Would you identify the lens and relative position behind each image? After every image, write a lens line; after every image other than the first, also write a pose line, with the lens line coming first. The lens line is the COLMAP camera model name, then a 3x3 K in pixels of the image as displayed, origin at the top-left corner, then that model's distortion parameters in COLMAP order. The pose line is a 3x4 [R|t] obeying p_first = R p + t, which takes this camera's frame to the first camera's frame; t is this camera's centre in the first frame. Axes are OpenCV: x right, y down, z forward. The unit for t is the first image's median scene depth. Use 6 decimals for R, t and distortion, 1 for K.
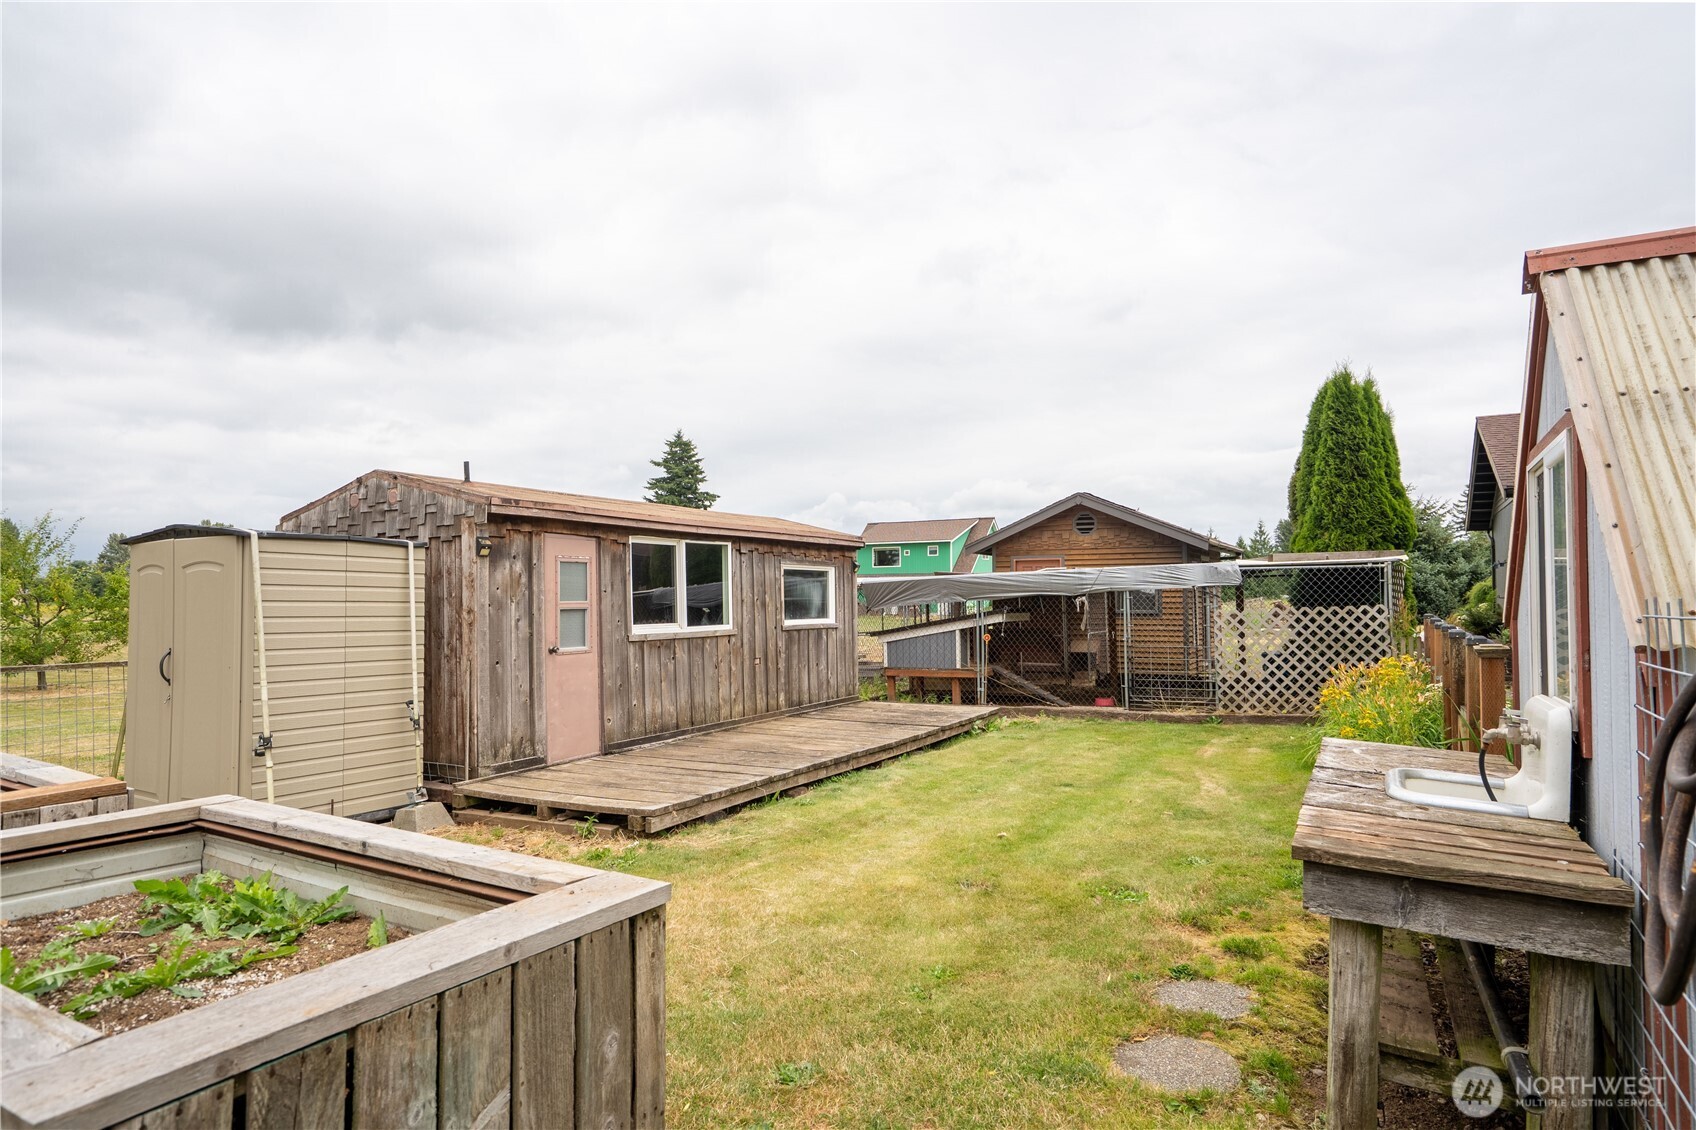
lens RADIAL K [[935.4, 0, 854.0], [0, 935.4, 563.9], [0, 0, 1]] dist [-0.003617, 0.000747]
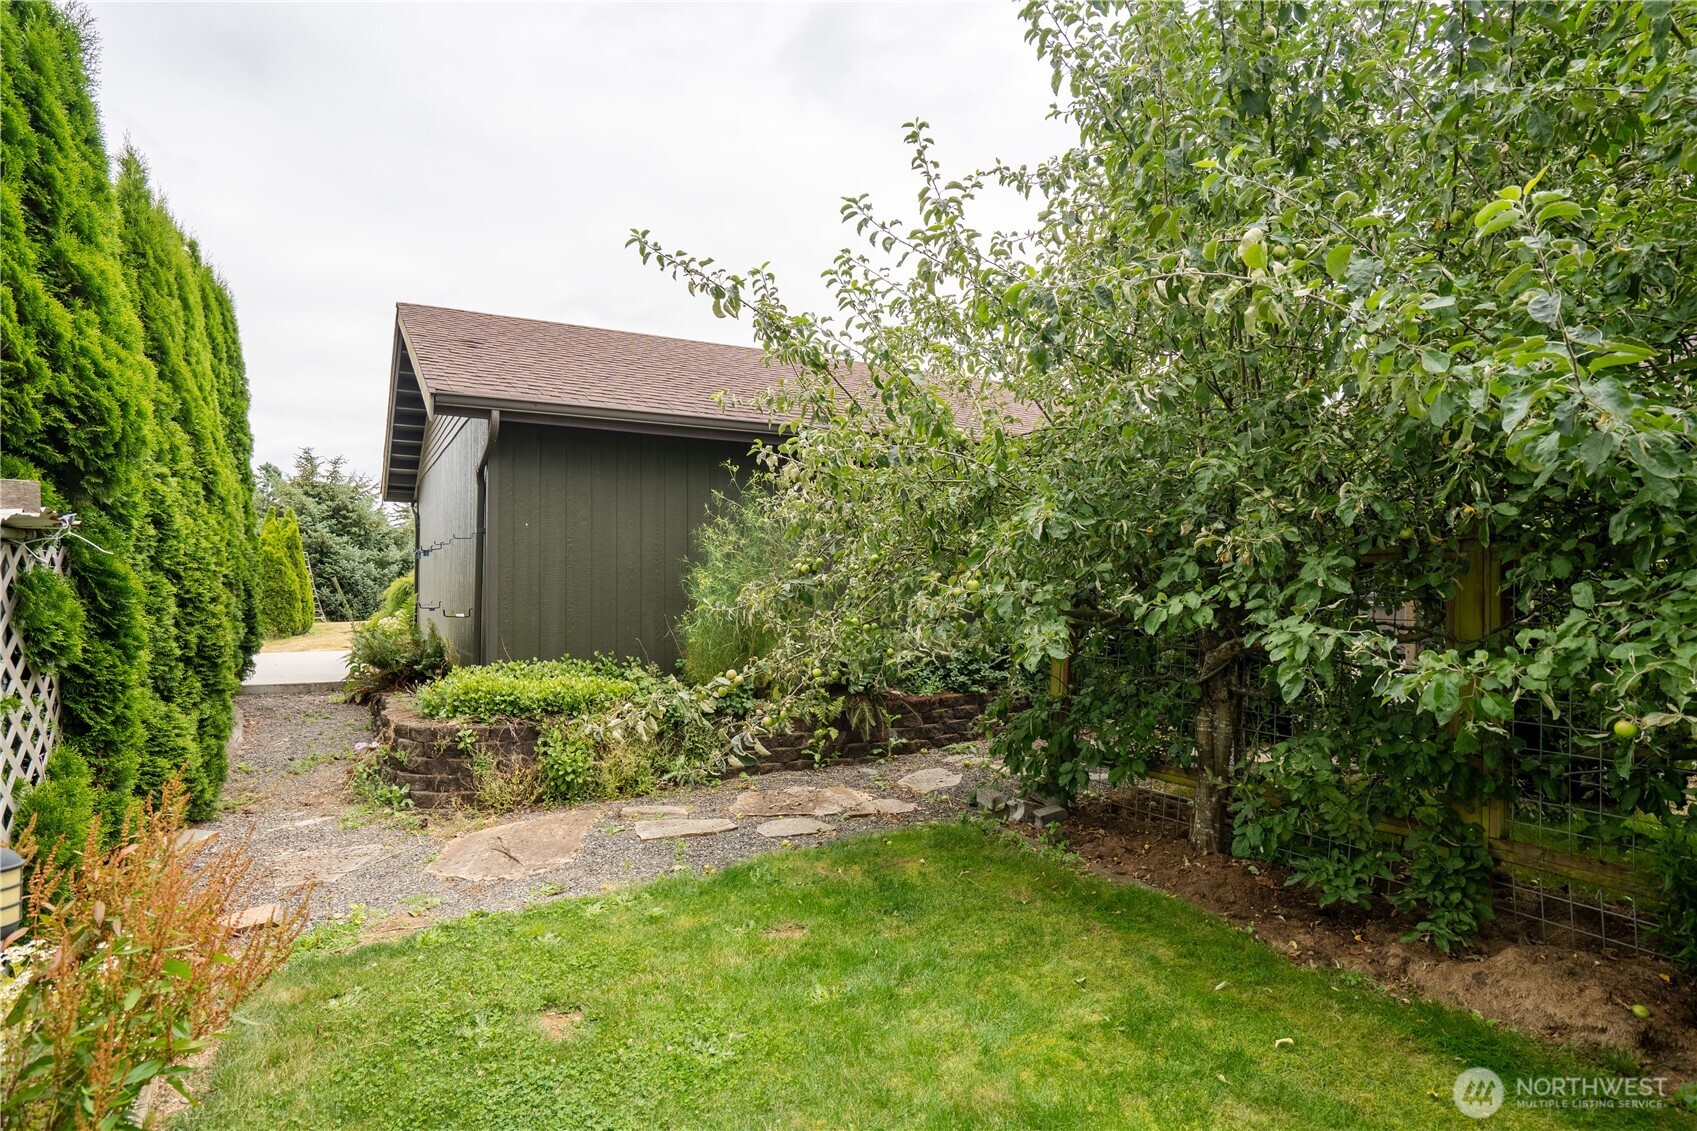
lens RADIAL K [[935.9, 0, 852.2], [0, 935.9, 568.1], [0, 0, 1]] dist [-0.003617, 0.000747]
pose [[0.518553, 0.019349, 0.854826, 0.118668], [-0.036732, 0.999325, -0.000337, 0.000036], [-0.854256, -0.031225, 0.518914, 0.167077]]
